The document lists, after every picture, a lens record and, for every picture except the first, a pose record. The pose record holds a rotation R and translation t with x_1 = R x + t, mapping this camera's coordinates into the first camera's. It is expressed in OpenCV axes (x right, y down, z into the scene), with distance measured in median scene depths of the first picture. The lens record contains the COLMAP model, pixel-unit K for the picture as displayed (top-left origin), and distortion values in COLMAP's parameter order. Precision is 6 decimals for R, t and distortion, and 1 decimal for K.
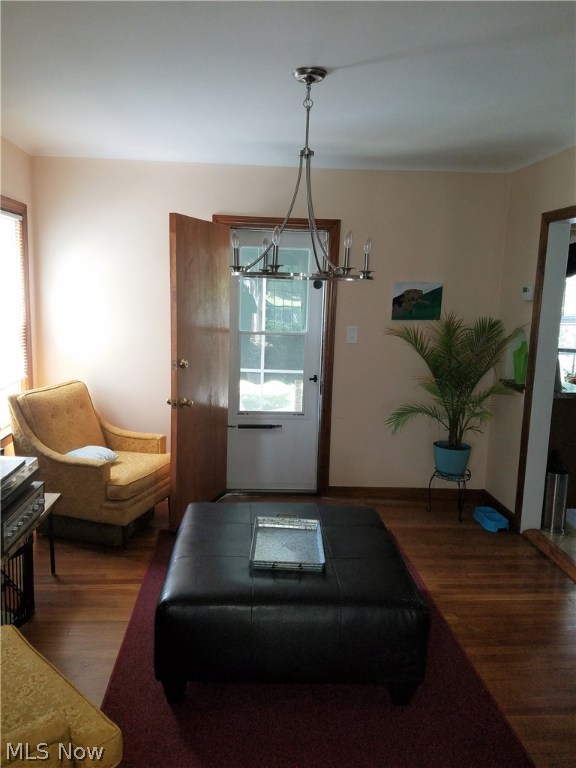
lens RADIAL K [[584.3, 0, 288.0], [0, 584.3, 384.0], [0, 0, 1]] dist [0.248291, -0.482671]
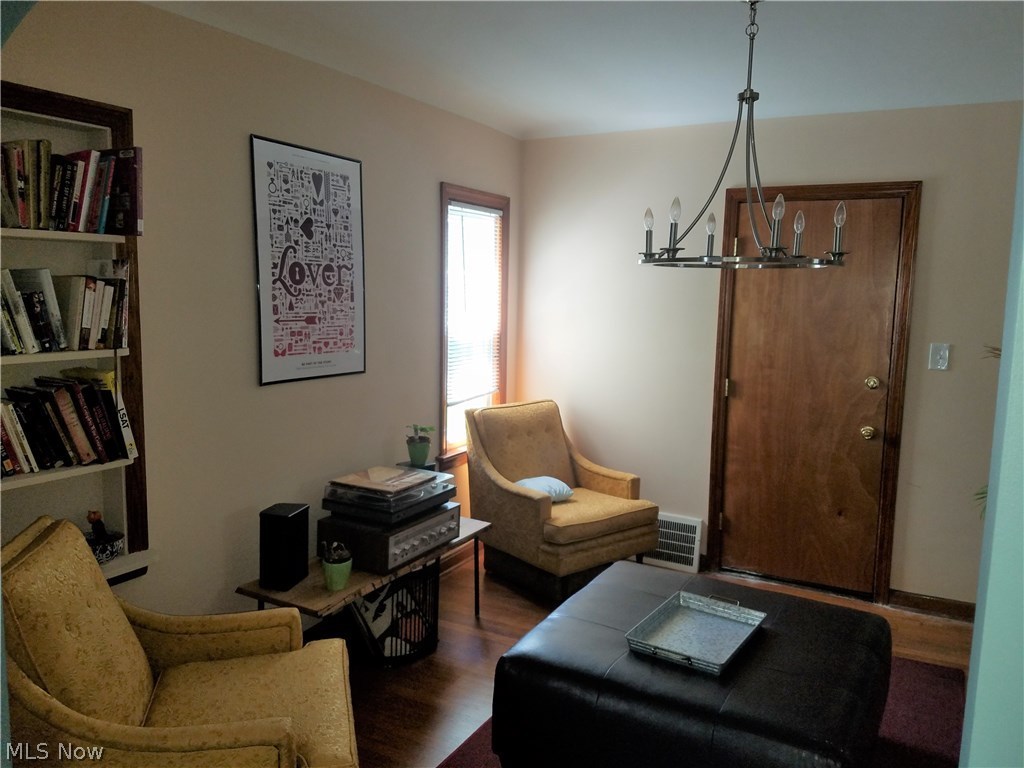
lens RADIAL K [[779.0, 0, 507.6], [0, 779.0, 387.8], [0, 0, 1]] dist [0.248291, -0.482671]
pose [[0.856573, 0.055853, -0.512995, 0.198765], [-0.078937, 0.996607, -0.023297, 0.009705], [0.509953, 0.060450, 0.858076, 0.021730]]
